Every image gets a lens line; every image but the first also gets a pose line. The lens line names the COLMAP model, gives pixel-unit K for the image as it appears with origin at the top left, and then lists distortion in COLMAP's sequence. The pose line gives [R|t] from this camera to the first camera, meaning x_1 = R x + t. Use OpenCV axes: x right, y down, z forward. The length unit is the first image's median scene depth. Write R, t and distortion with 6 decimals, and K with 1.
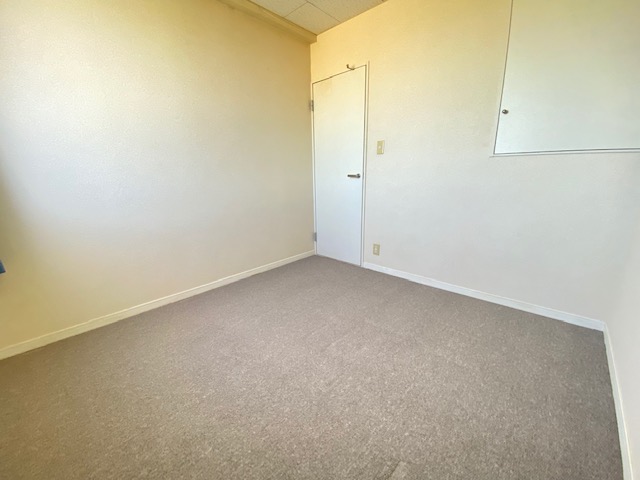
lens RADIAL K [[260.3, 0, 319.4], [0, 260.3, 240.7], [0, 0, 1]] dist [0.001007, -0.012247]
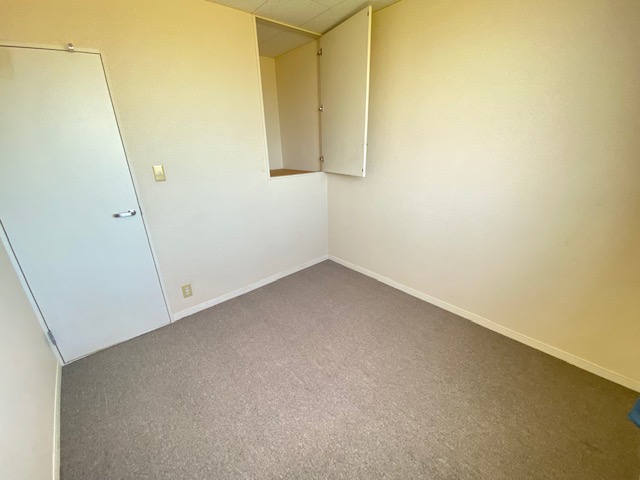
lens RADIAL K [[260.3, 0, 319.4], [0, 260.3, 240.7], [0, 0, 1]] dist [0.001007, -0.012247]
pose [[0.082693, -0.329098, 0.940668, -0.527485], [0.278637, 0.913892, 0.295235, -0.267591], [-0.956830, 0.237691, 0.167271, 0.470445]]
